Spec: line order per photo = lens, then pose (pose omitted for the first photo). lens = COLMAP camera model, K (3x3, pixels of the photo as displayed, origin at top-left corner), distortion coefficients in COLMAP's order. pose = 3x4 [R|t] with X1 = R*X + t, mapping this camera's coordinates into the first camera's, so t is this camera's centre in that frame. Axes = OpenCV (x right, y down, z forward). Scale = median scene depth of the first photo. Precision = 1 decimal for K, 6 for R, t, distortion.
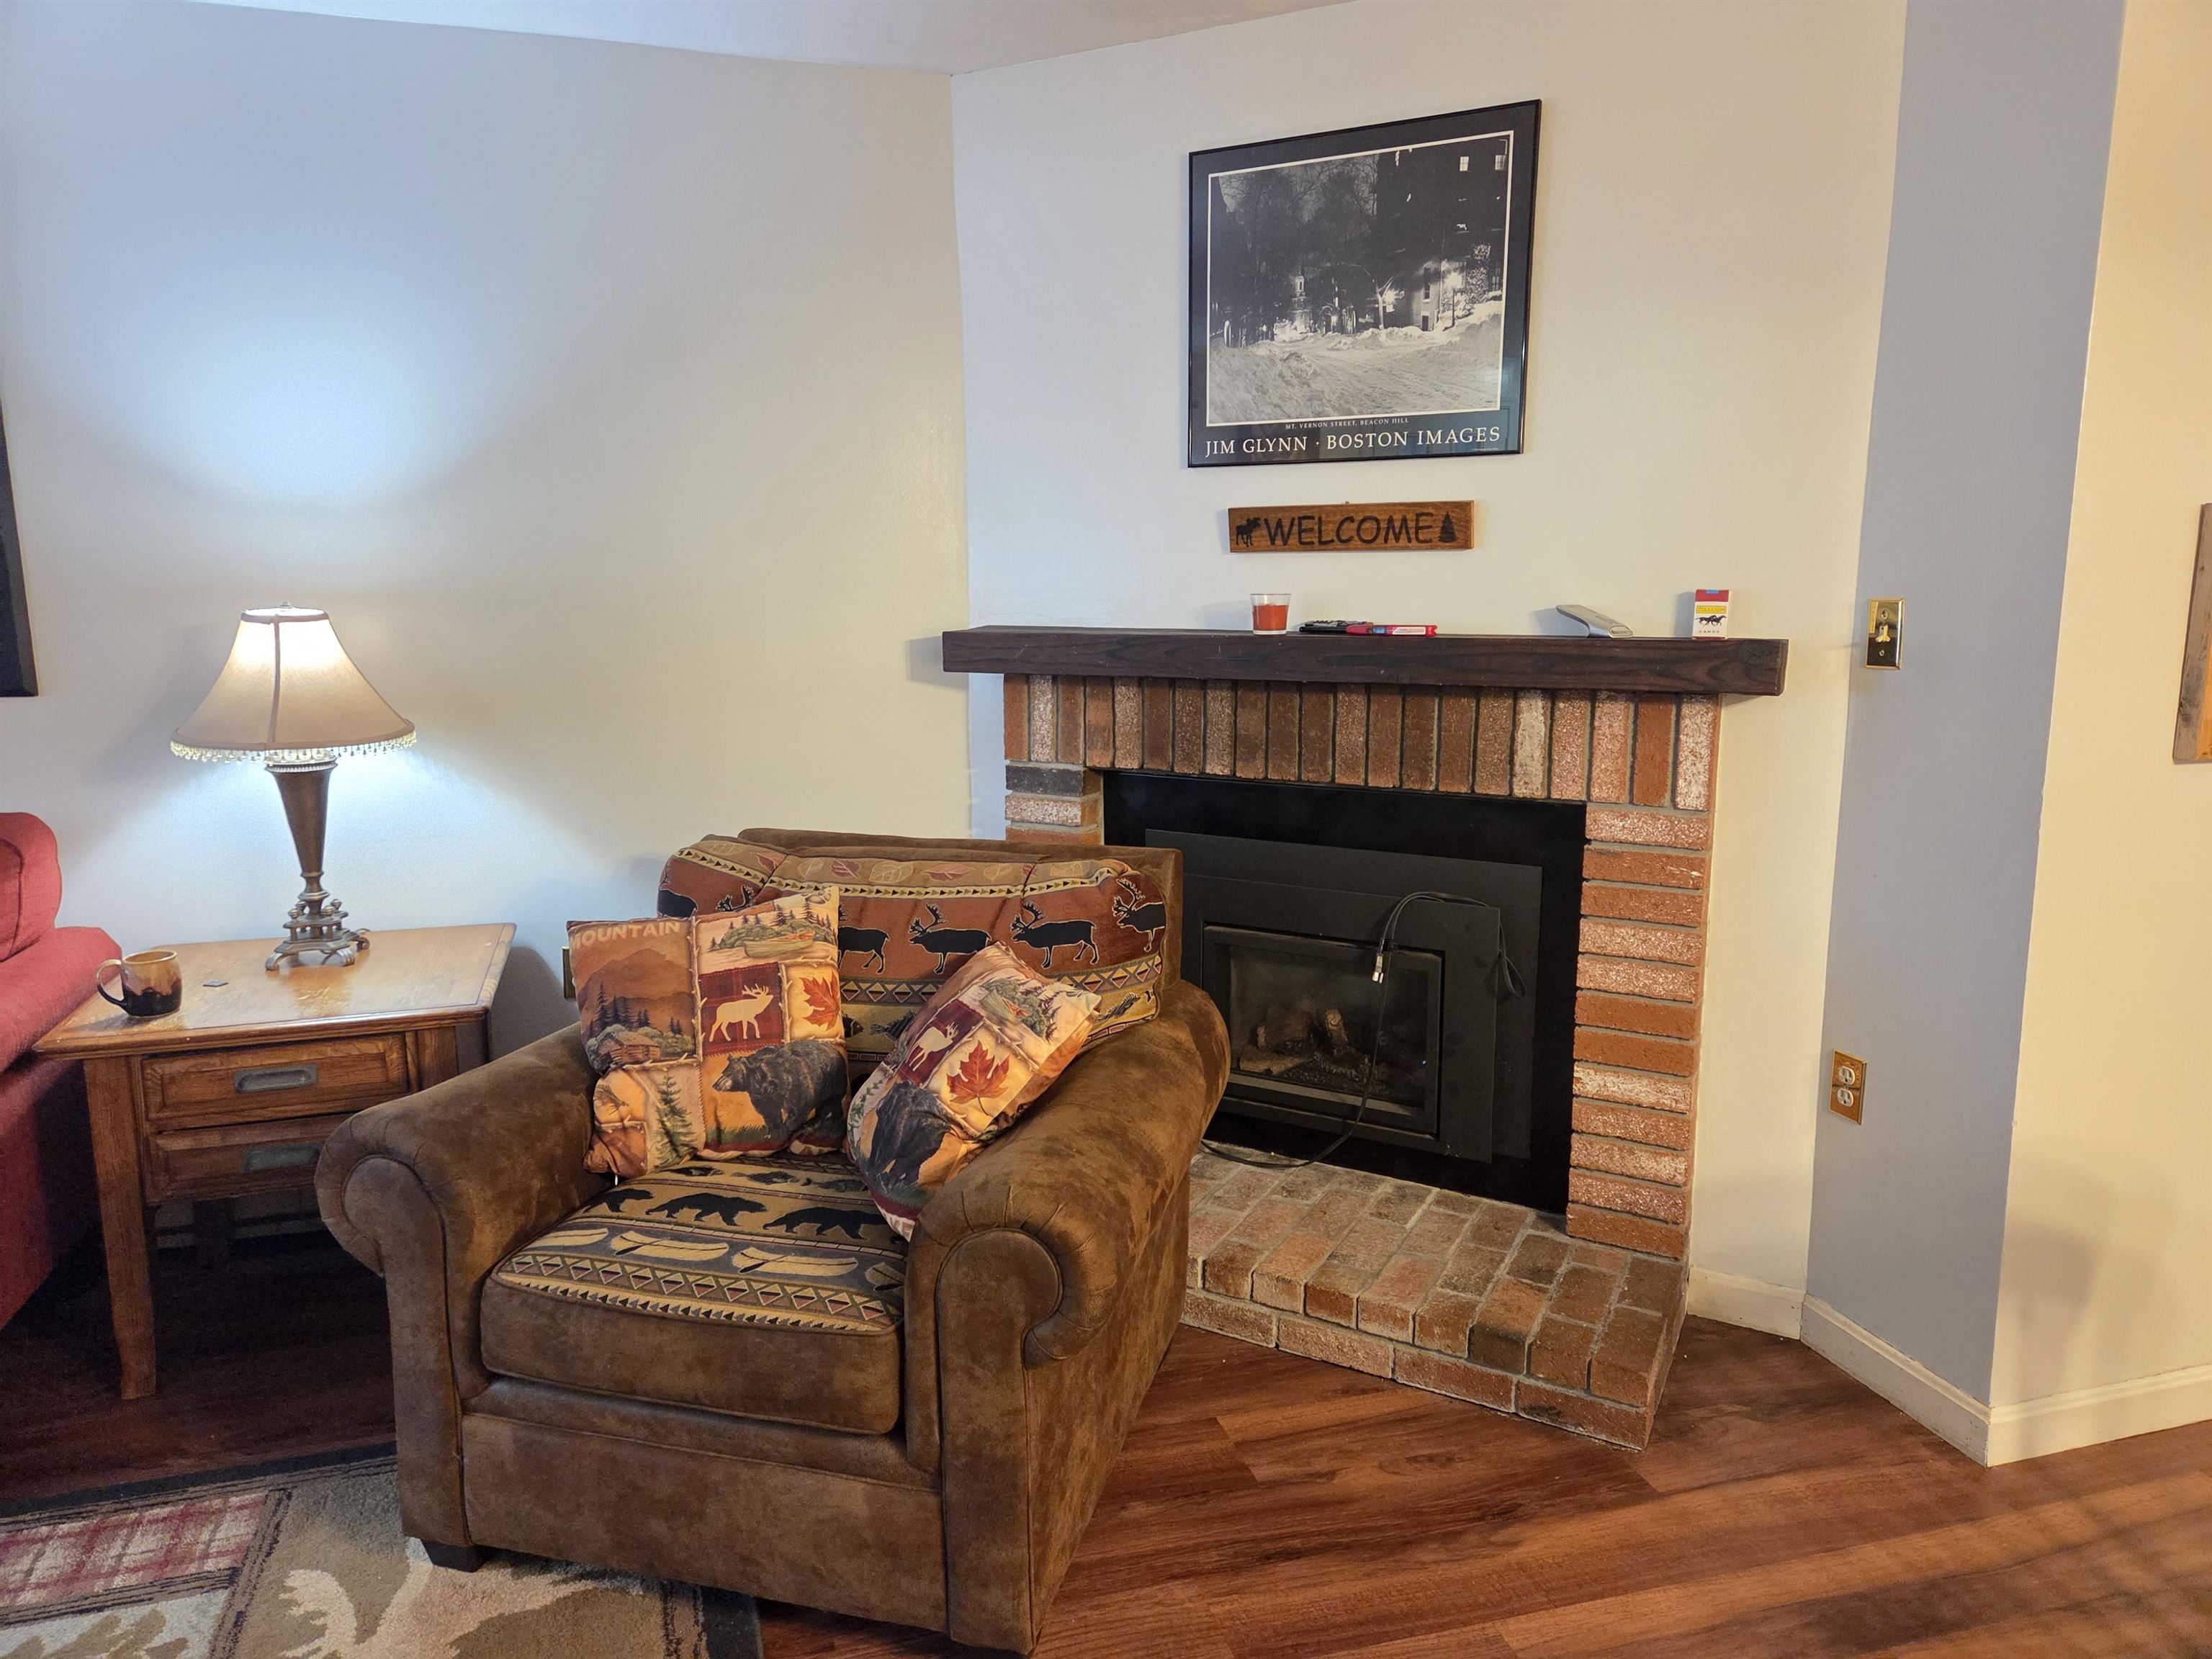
lens RADIAL K [[1466.6, 0, 1087.4], [0, 1466.6, 817.0], [0, 0, 1]] dist [0.069653, -0.058733]
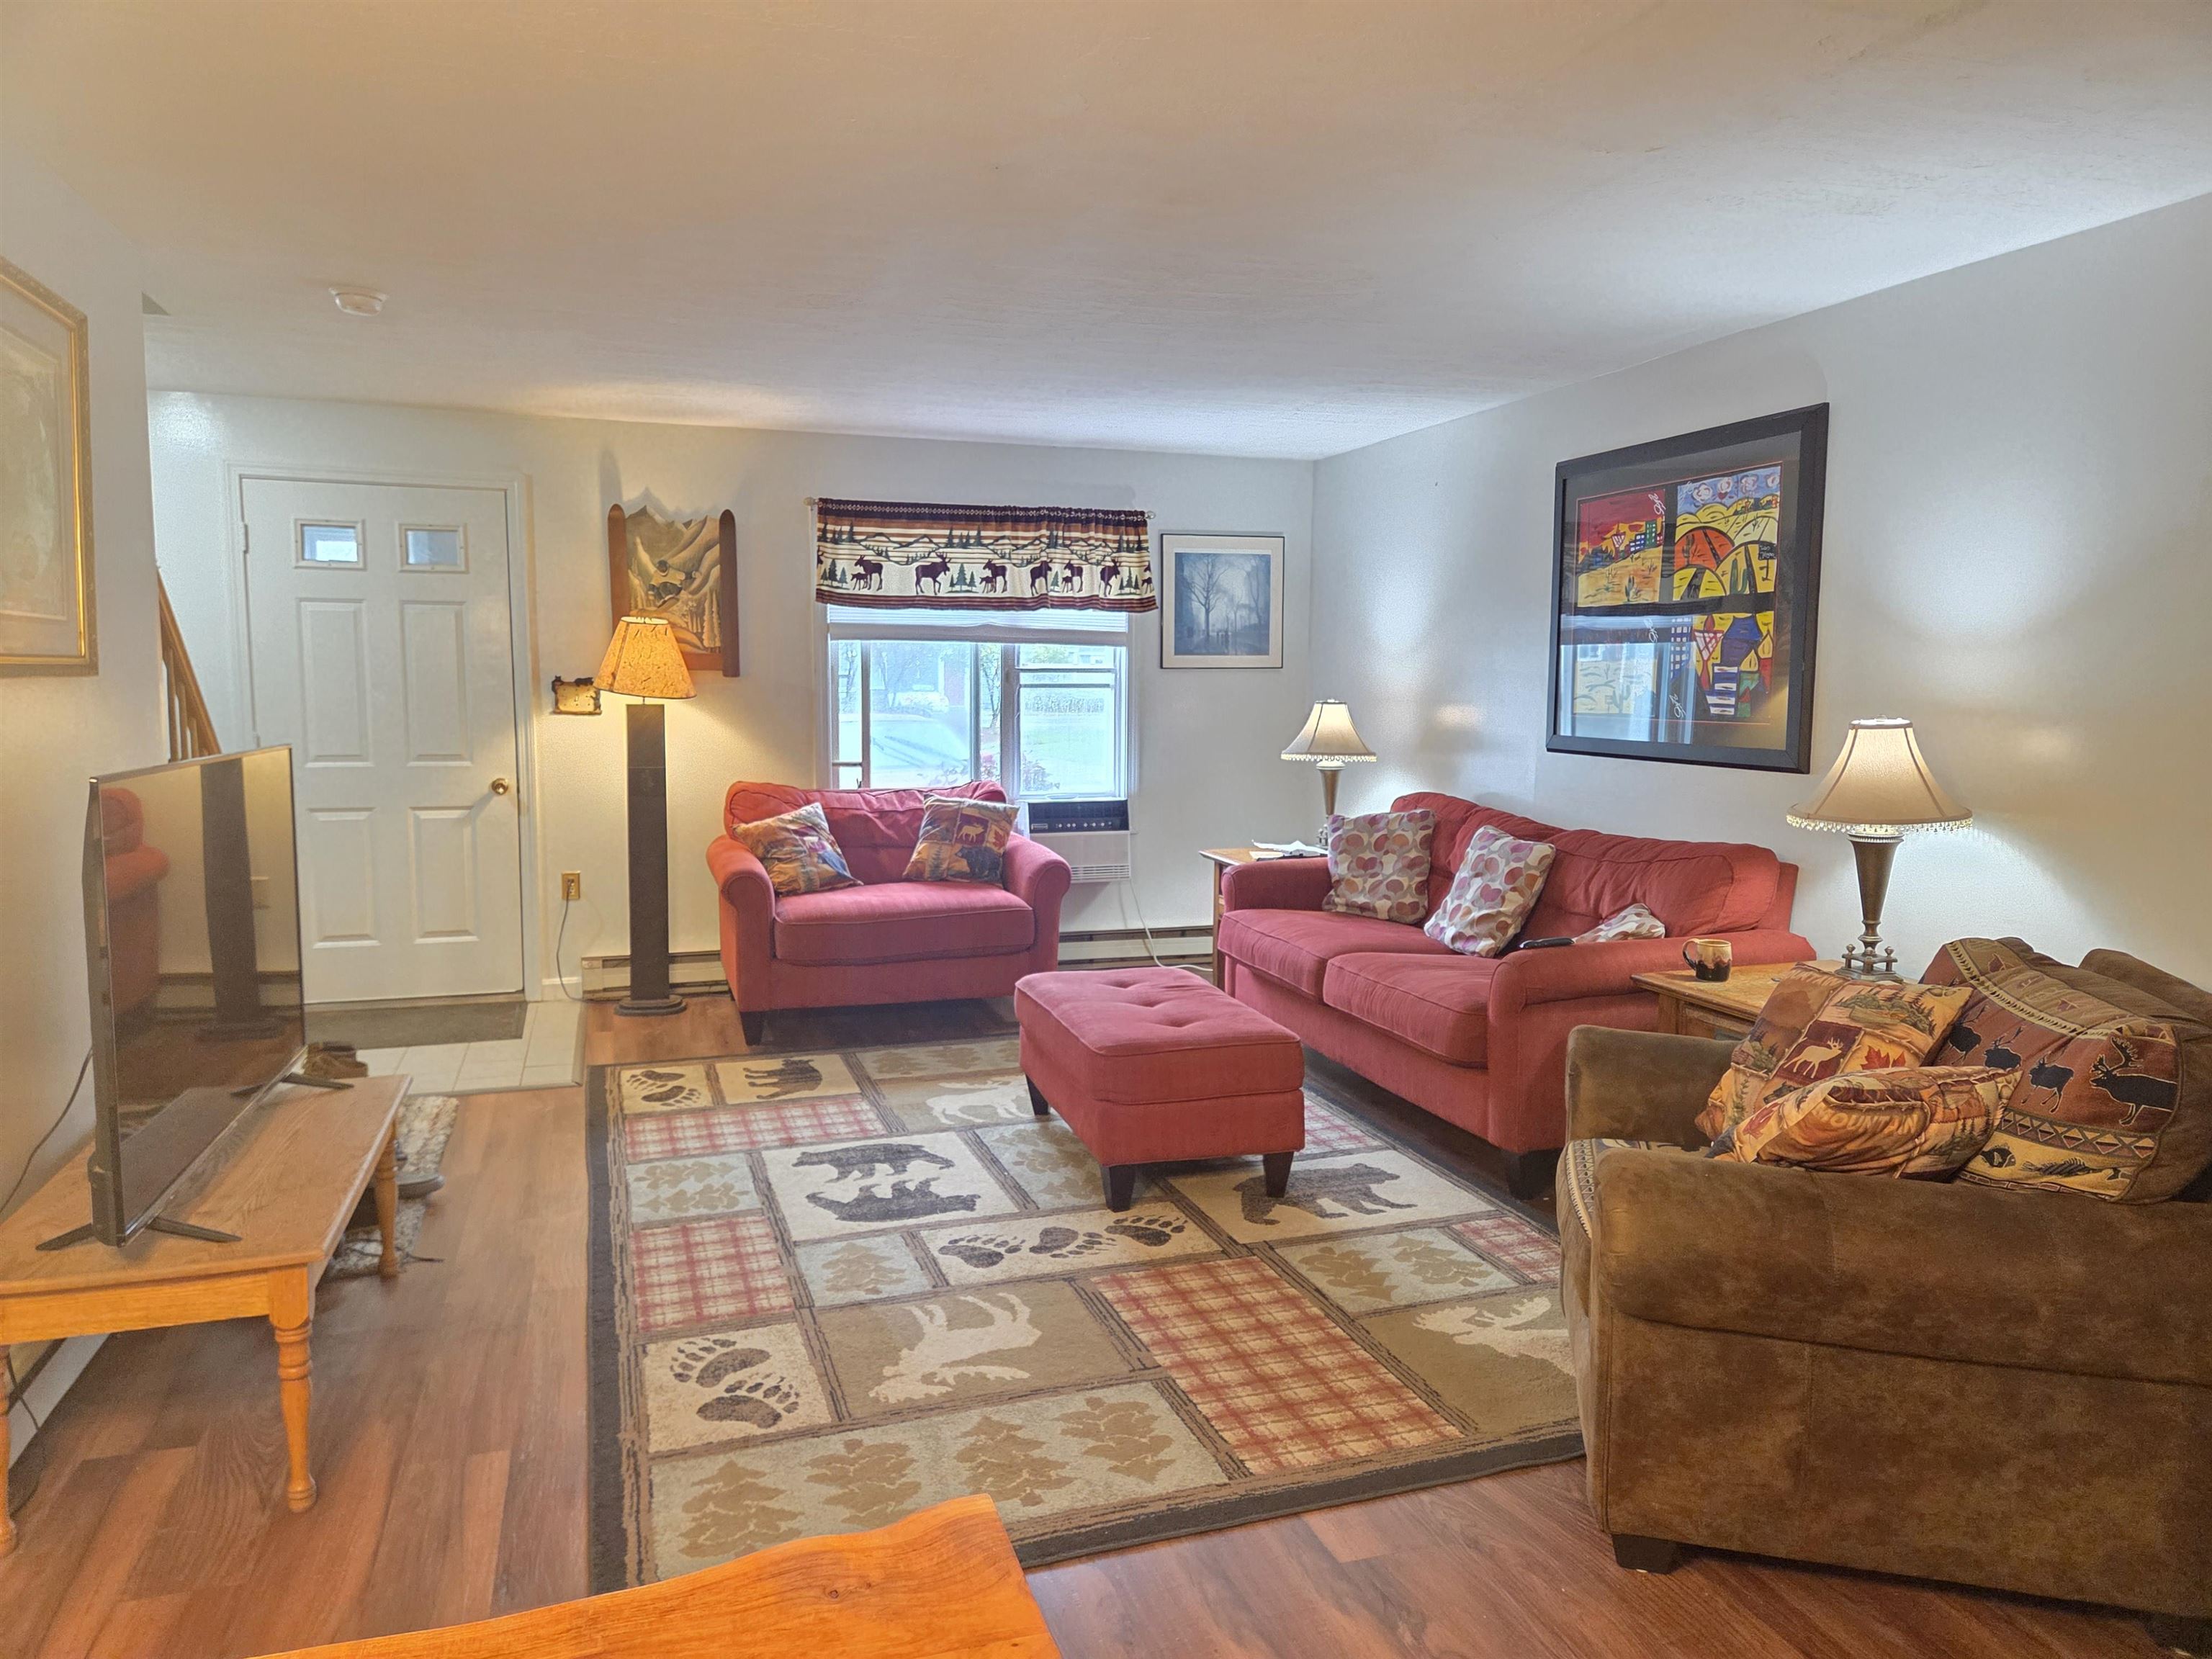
lens RADIAL K [[1466.6, 0, 1104.8], [0, 1466.6, 820.2], [0, 0, 1]] dist [0.069653, -0.058733]
pose [[0.039809, 0.102912, -0.993894, 0.842955], [-0.170786, 0.980746, 0.094710, -0.065817], [0.984504, 0.165973, 0.056618, 0.291217]]
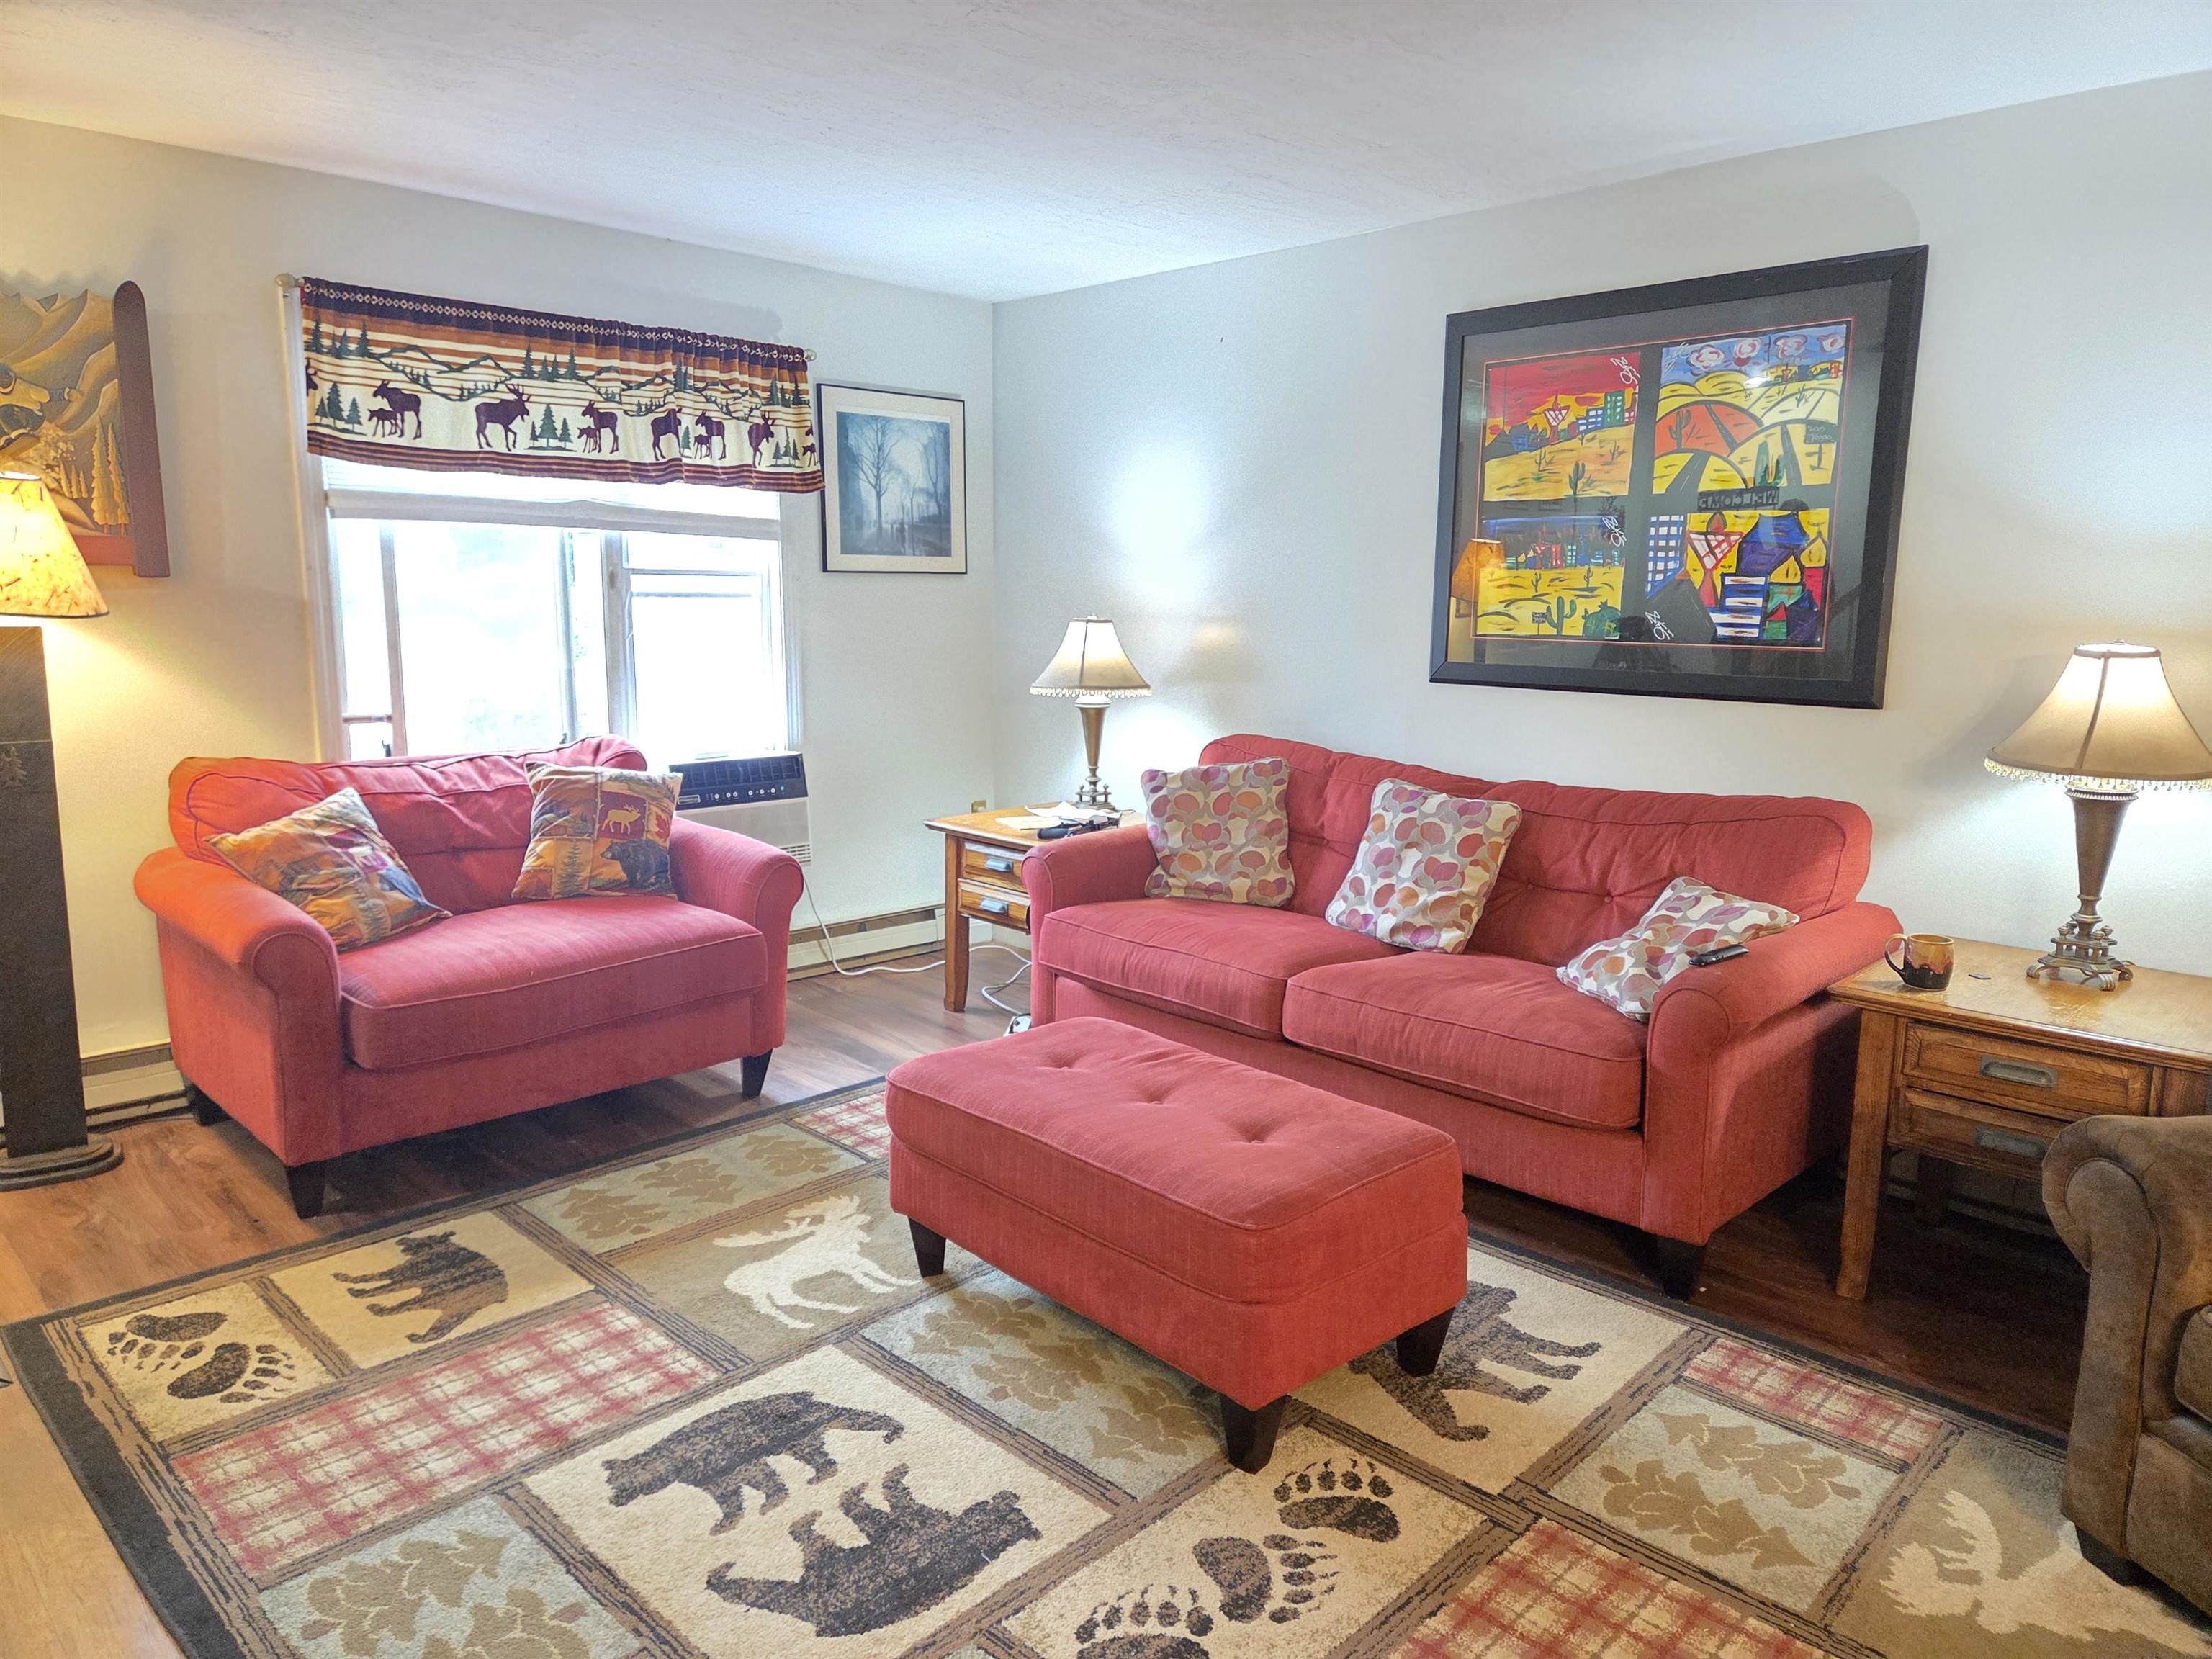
lens RADIAL K [[1466.6, 0, 1127.0], [0, 1466.6, 823.3], [0, 0, 1]] dist [0.069653, -0.058733]
pose [[0.485474, 0.148966, -0.861466, 0.056394], [-0.157999, 0.984100, 0.081133, 0.009970], [0.859855, 0.096723, 0.501292, -0.132484]]
